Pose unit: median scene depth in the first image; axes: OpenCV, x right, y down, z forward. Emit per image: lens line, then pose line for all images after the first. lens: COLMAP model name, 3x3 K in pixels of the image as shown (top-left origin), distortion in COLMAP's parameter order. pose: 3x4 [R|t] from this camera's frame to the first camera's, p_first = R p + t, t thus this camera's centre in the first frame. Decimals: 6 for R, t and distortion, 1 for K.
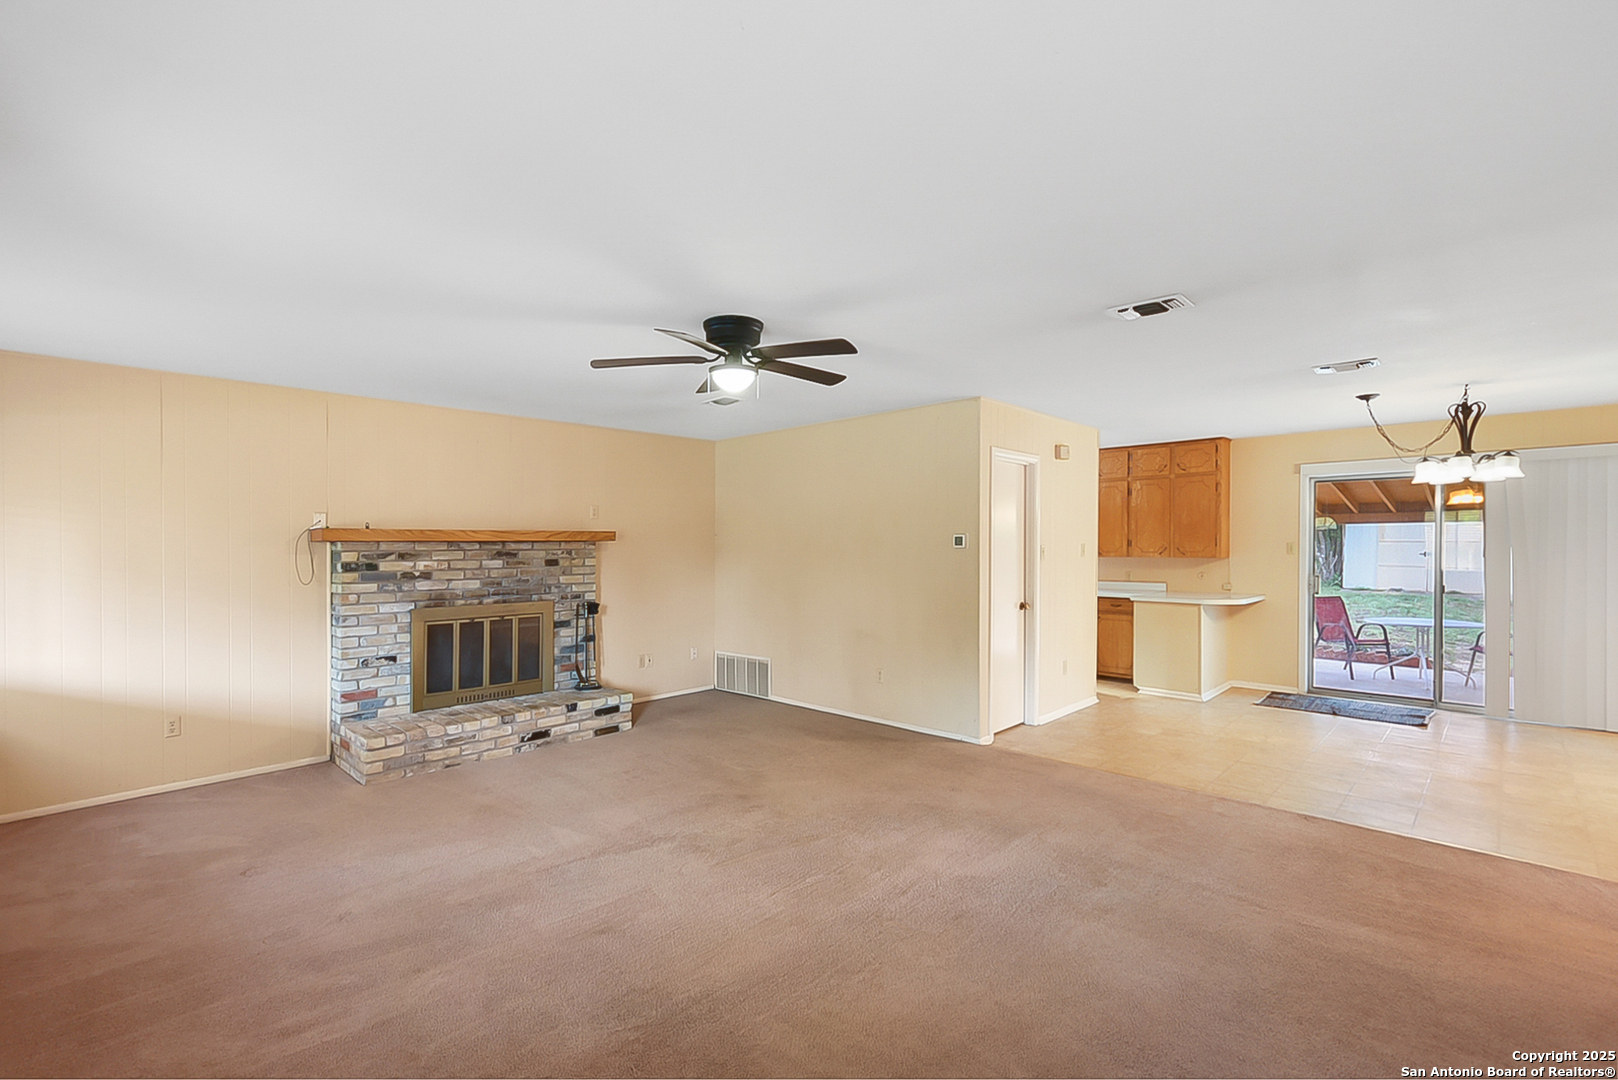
lens RADIAL K [[732.6, 0, 800.3], [0, 732.6, 552.8], [0, 0, 1]] dist [0.001451, -0.000433]
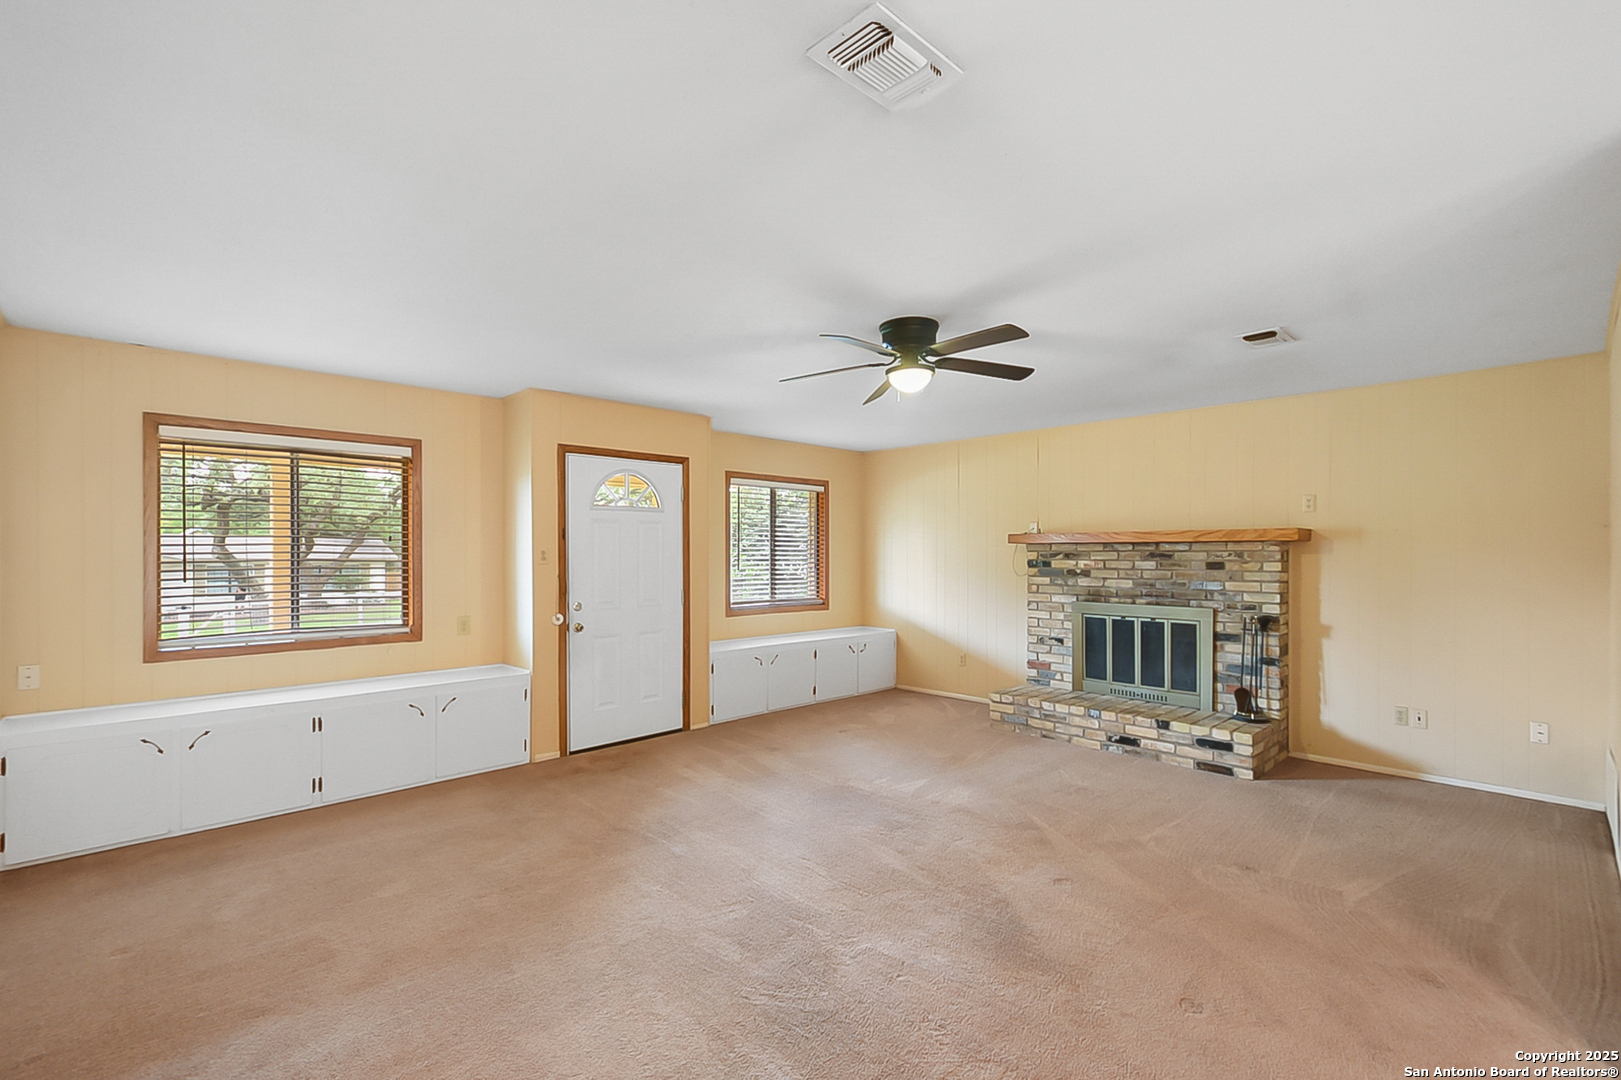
lens RADIAL K [[734.0, 0, 817.4], [0, 734.0, 547.5], [0, 0, 1]] dist [0.001451, -0.000433]
pose [[-0.051881, -0.000796, -0.998653, 0.620824], [-0.008946, 0.999960, -0.000332, -0.004580], [0.998613, 0.008917, -0.051886, 0.617073]]
